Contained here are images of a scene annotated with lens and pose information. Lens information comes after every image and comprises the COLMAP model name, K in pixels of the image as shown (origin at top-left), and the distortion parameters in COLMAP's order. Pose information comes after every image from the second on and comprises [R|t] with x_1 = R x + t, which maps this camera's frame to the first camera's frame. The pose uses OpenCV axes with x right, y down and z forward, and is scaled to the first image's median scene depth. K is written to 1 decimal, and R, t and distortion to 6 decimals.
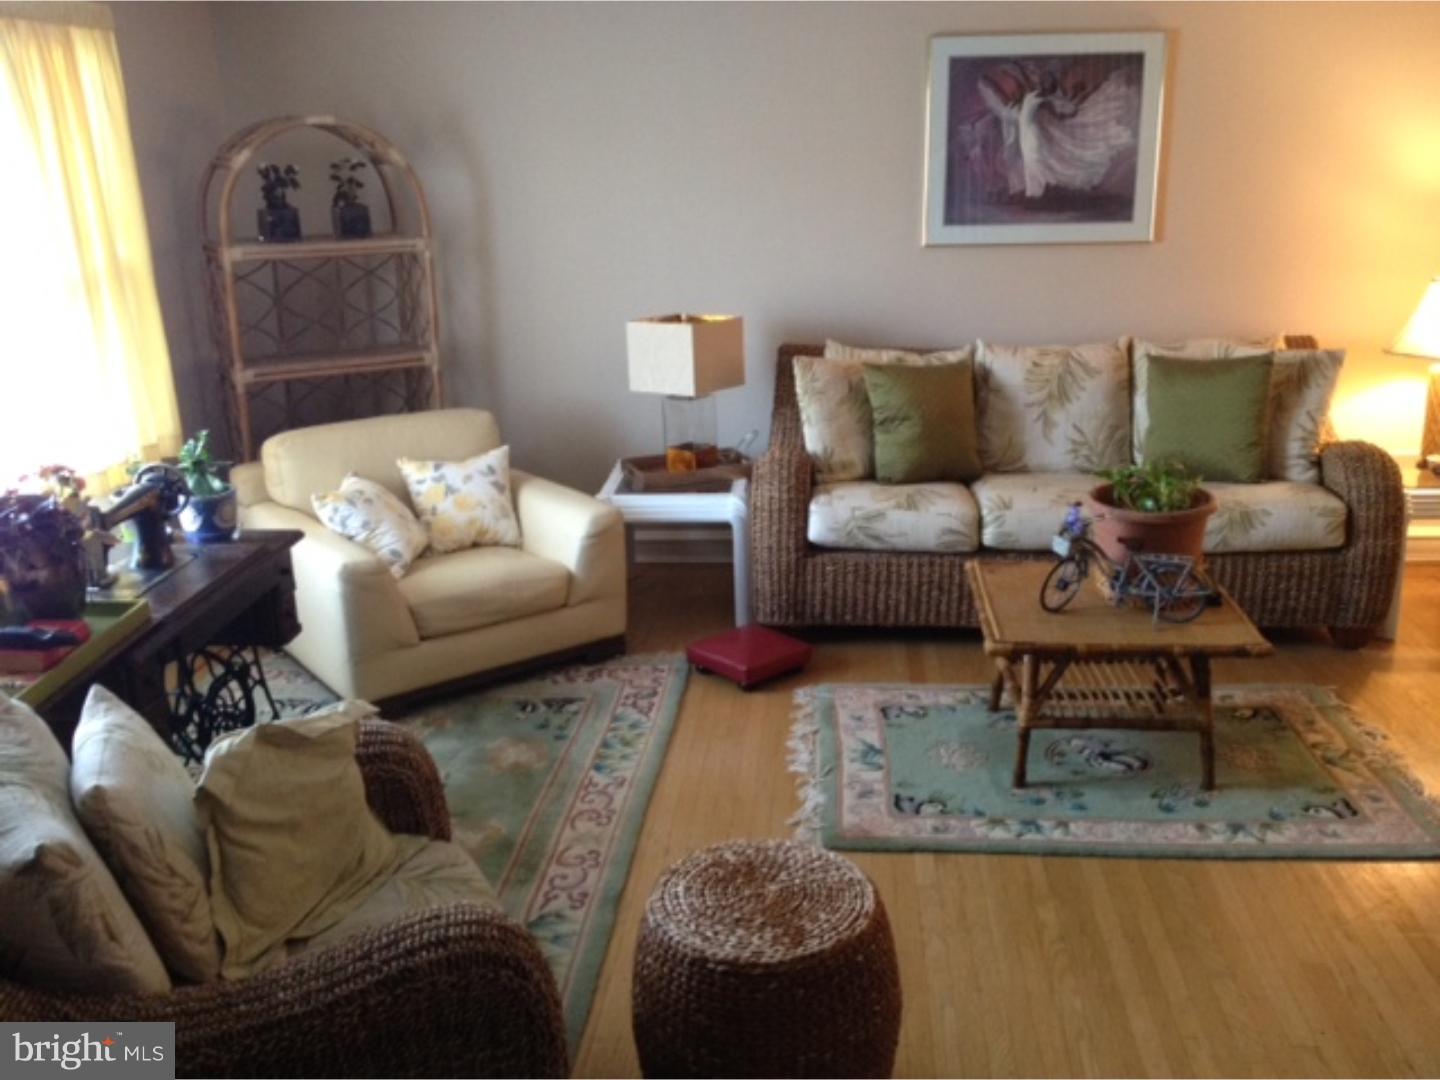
lens RADIAL K [[1374.3, 0, 729.6], [0, 1374.3, 536.3], [0, 0, 1]] dist [0.169800, -0.319082]
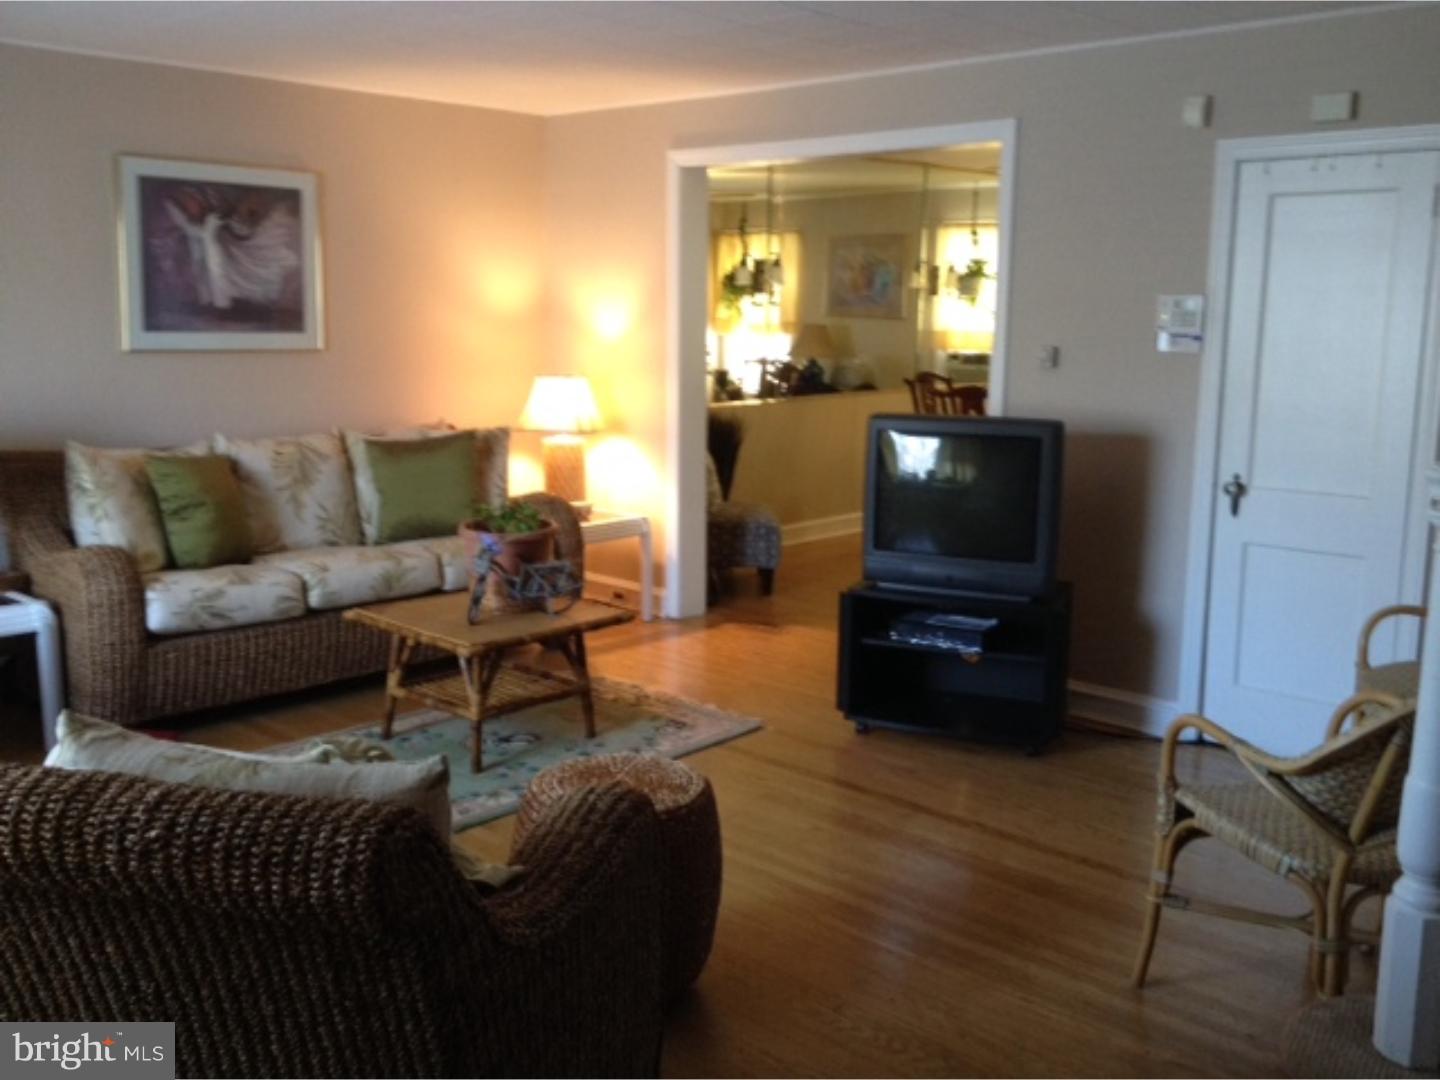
lens RADIAL K [[1374.3, 0, 729.6], [0, 1374.3, 536.3], [0, 0, 1]] dist [0.169800, -0.319082]
pose [[0.638447, -0.103179, 0.762719, -0.425893], [0.195678, 0.980172, -0.031200, 0.048586], [-0.744376, 0.169167, 0.645977, 0.030261]]
